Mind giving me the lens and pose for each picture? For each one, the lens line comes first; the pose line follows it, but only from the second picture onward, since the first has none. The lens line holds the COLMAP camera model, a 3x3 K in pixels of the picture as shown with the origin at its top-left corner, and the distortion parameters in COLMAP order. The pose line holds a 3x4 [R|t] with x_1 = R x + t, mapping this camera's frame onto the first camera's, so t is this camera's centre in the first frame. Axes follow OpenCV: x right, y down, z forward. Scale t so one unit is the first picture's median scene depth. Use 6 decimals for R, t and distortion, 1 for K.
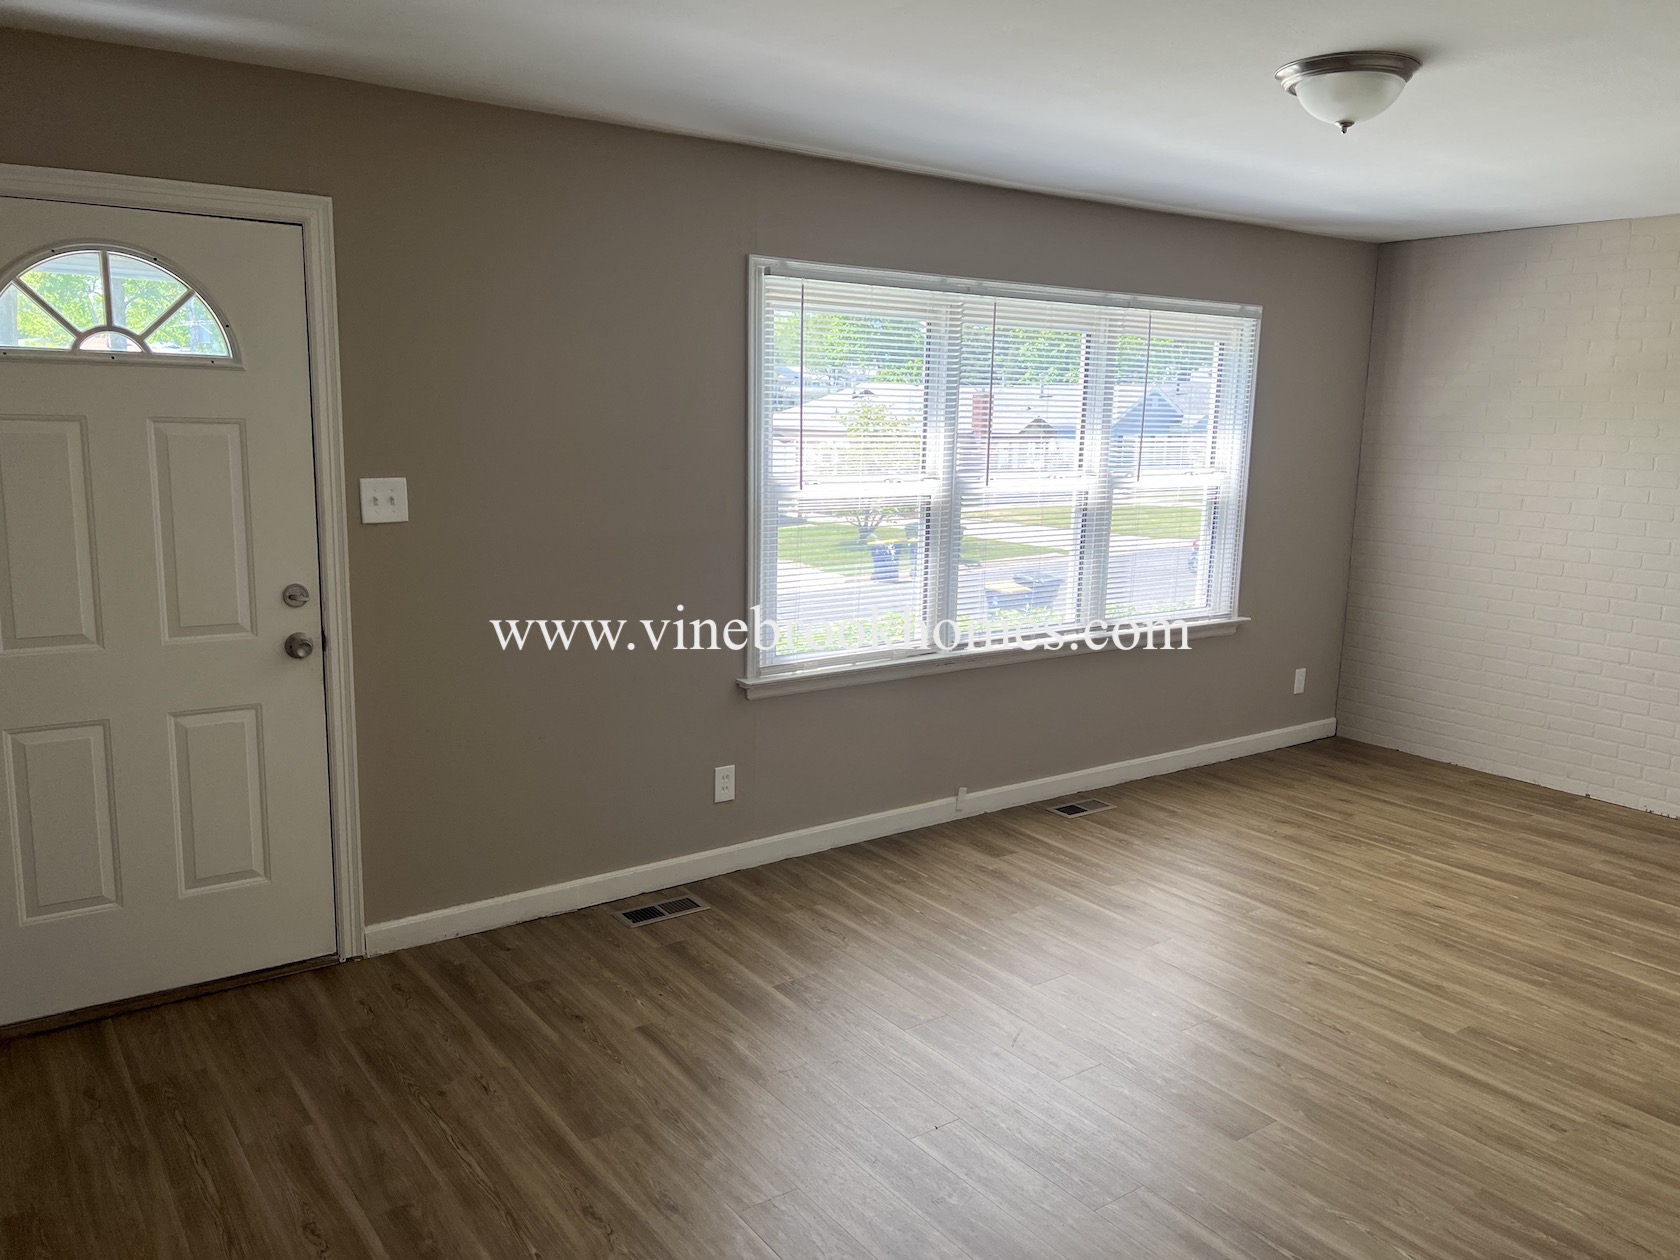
lens RADIAL K [[1293.4, 0, 844.2], [0, 1293.4, 635.6], [0, 0, 1]] dist [0.041122, -0.018404]
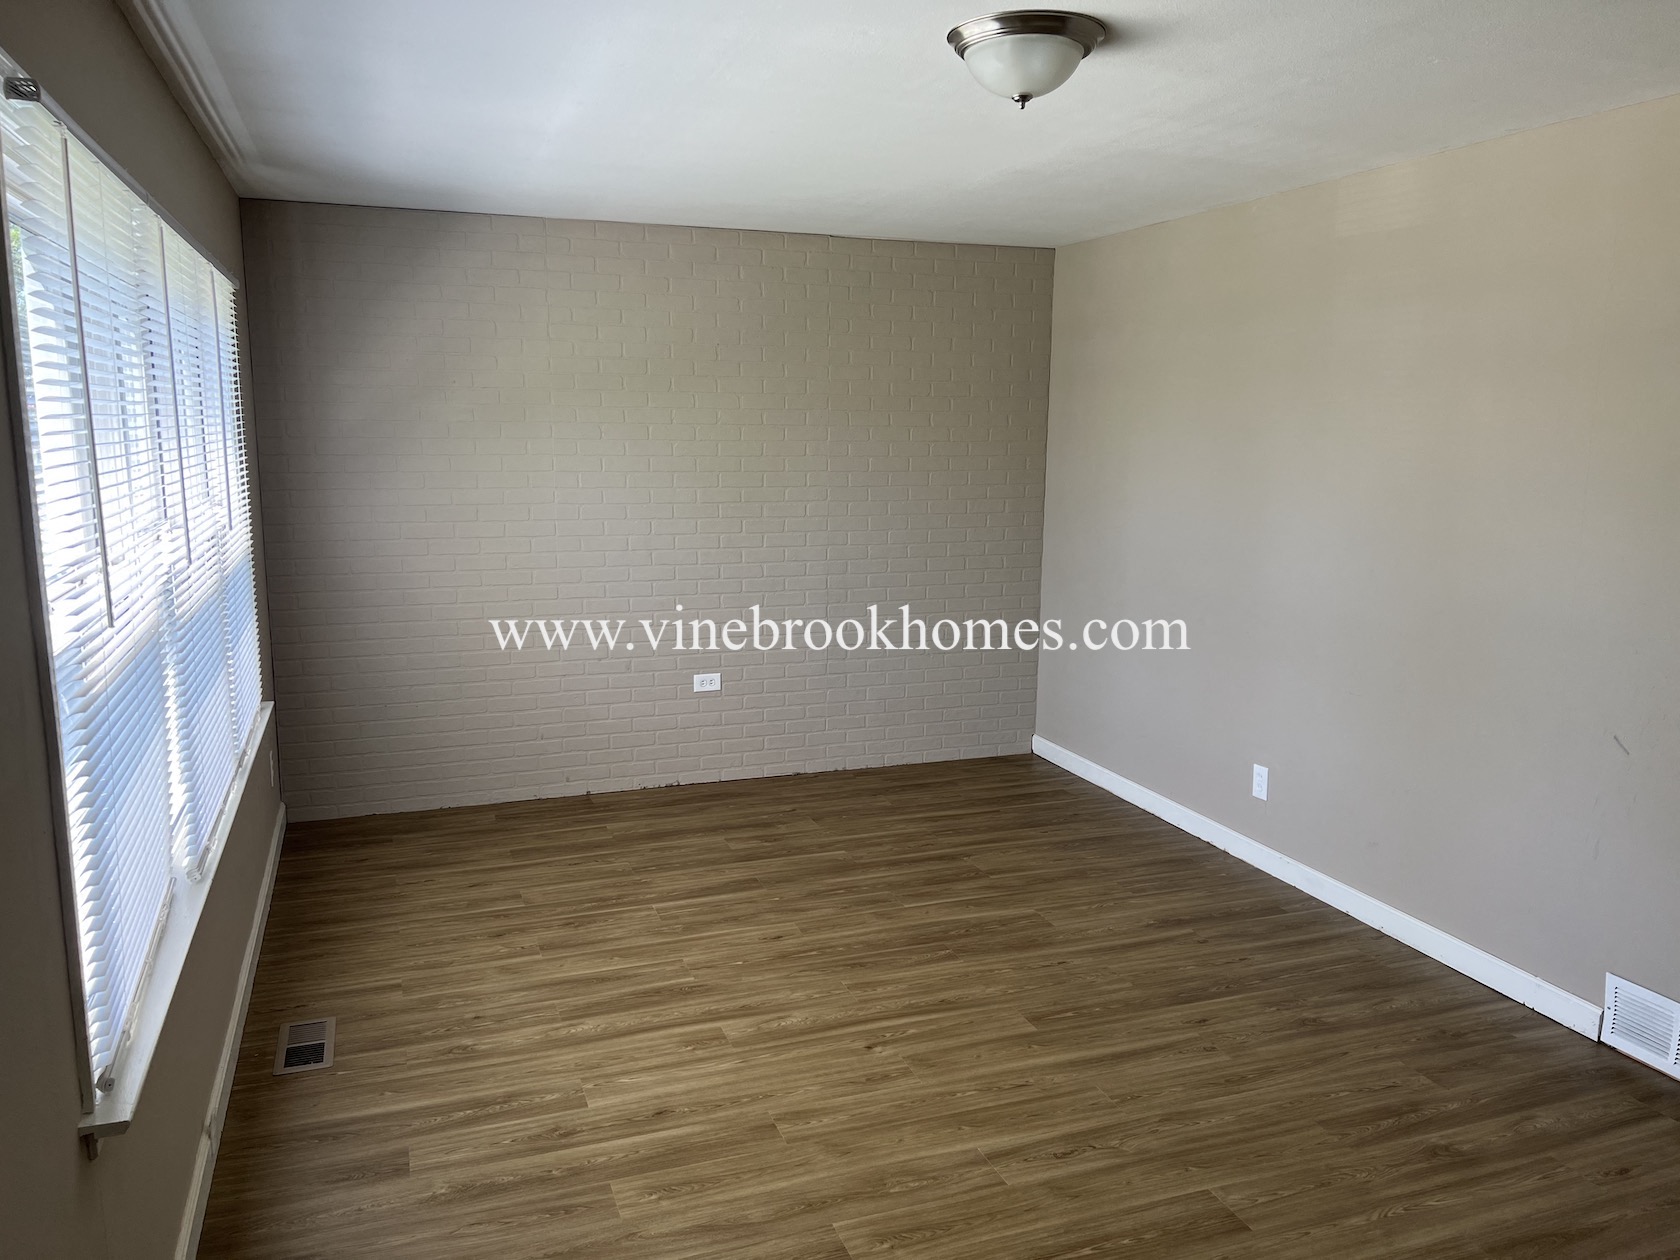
lens RADIAL K [[1293.4, 0, 842.8], [0, 1293.4, 617.0], [0, 0, 1]] dist [0.041122, -0.018404]
pose [[0.272098, -0.171782, 0.946812, -0.352143], [0.171900, 0.976787, 0.127819, -0.121284], [-0.946791, 0.127978, 0.295311, 0.595232]]
